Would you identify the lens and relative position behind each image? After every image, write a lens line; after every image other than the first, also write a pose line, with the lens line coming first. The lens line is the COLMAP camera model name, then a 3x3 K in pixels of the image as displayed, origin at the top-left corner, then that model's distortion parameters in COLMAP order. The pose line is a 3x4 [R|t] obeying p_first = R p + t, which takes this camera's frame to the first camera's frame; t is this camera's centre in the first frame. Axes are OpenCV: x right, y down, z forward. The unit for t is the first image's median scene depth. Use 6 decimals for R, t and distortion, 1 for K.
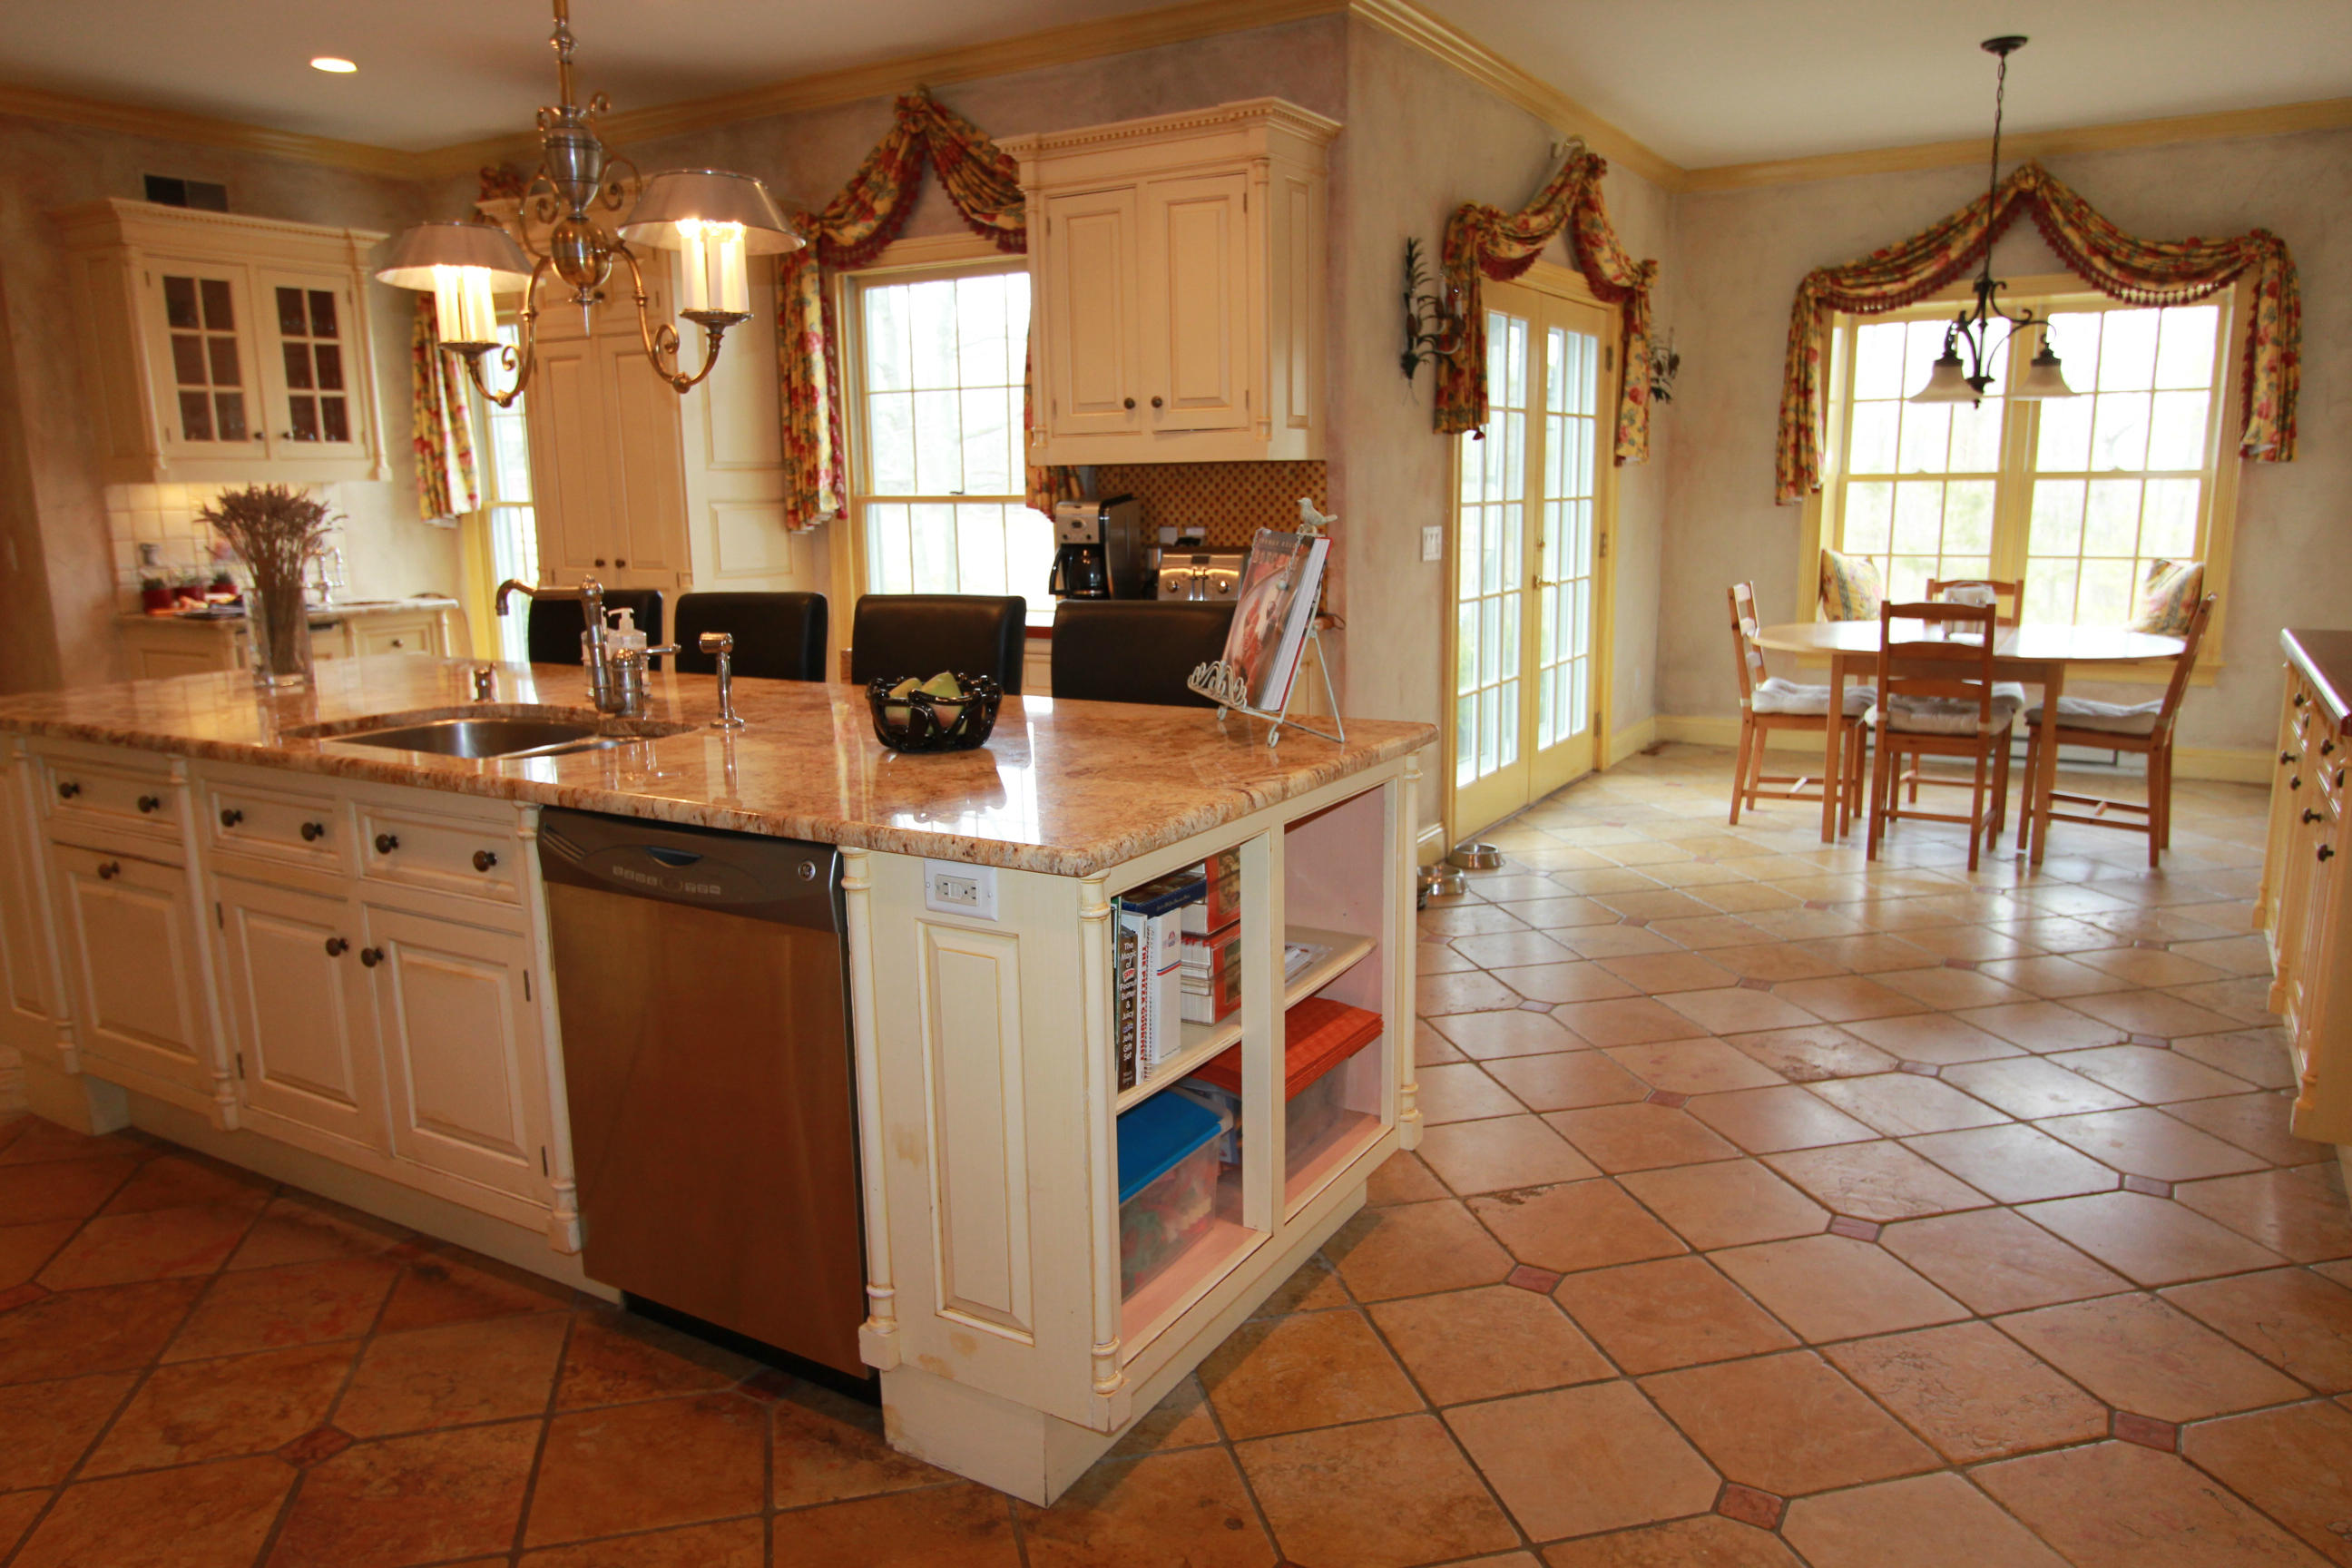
lens RADIAL K [[1593.7, 0, 1176.0], [0, 1593.7, 784.0], [0, 0, 1]] dist [-0.021860, 0.026789]
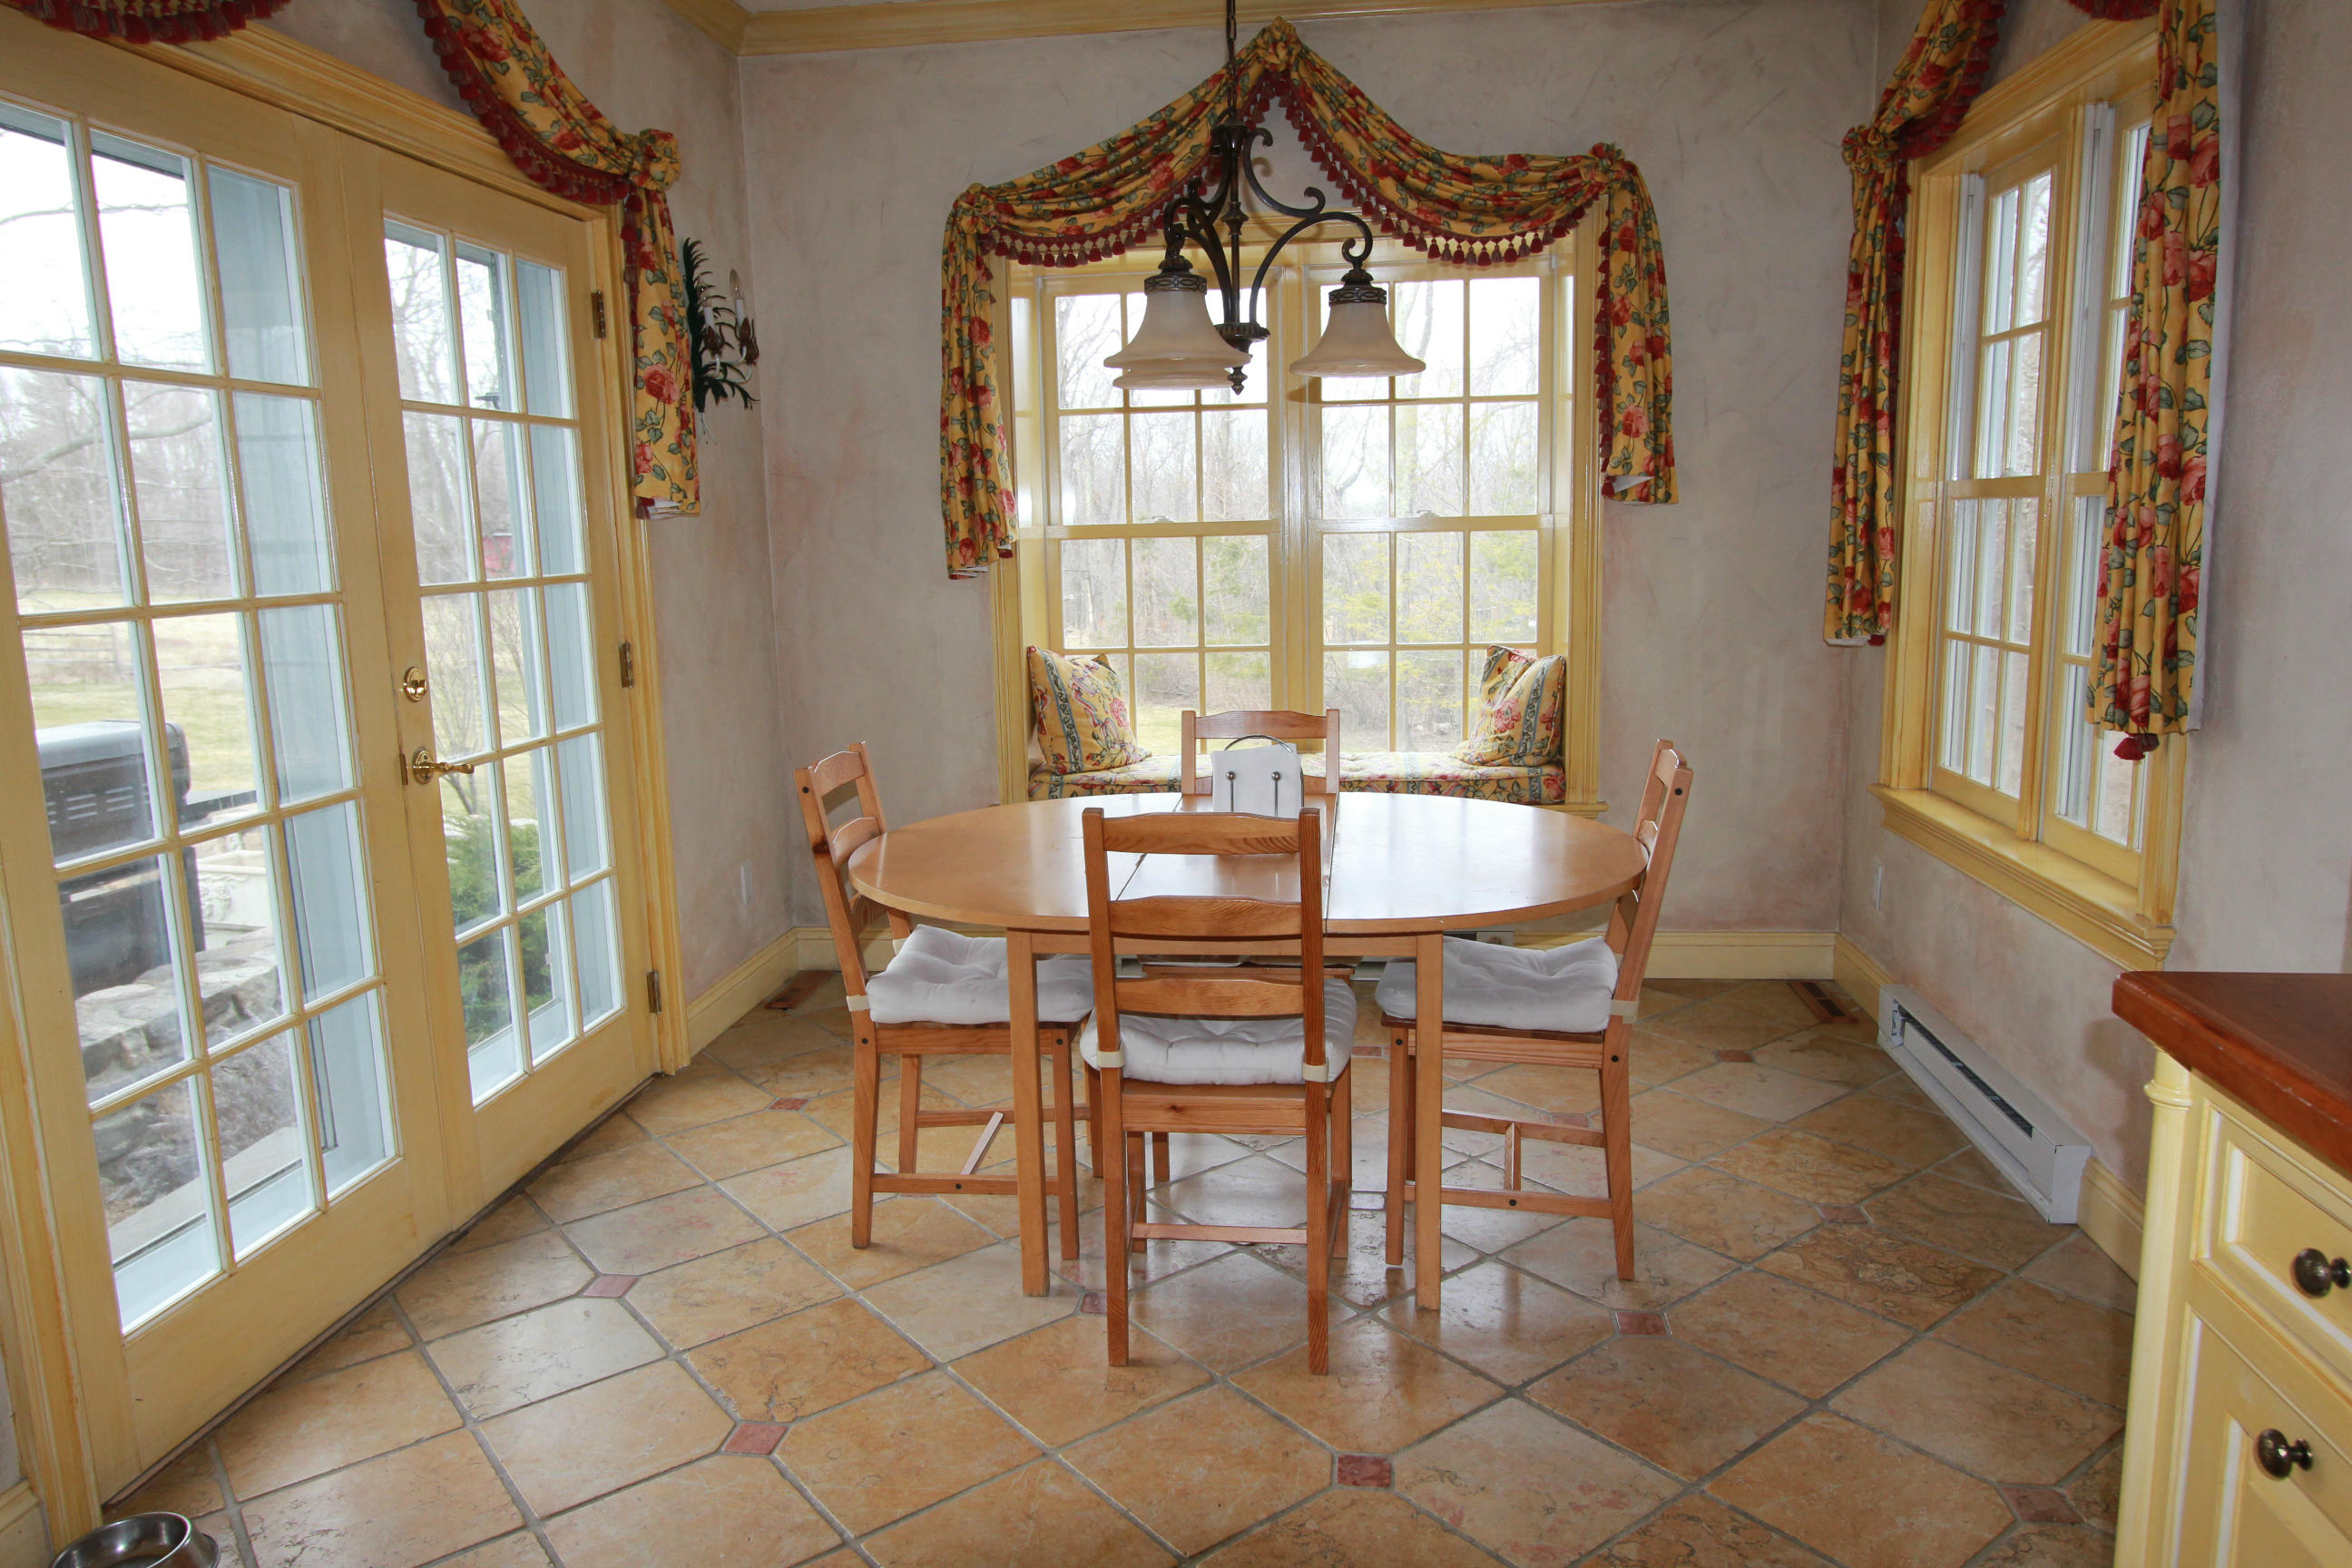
lens RADIAL K [[1593.7, 0, 1176.0], [0, 1593.7, 784.0], [0, 0, 1]] dist [-0.021860, 0.026789]
pose [[0.911441, -0.074231, 0.404678, 0.231185], [0.087257, 0.996090, -0.013811, -0.092037], [-0.402070, 0.047899, 0.914355, 0.466667]]
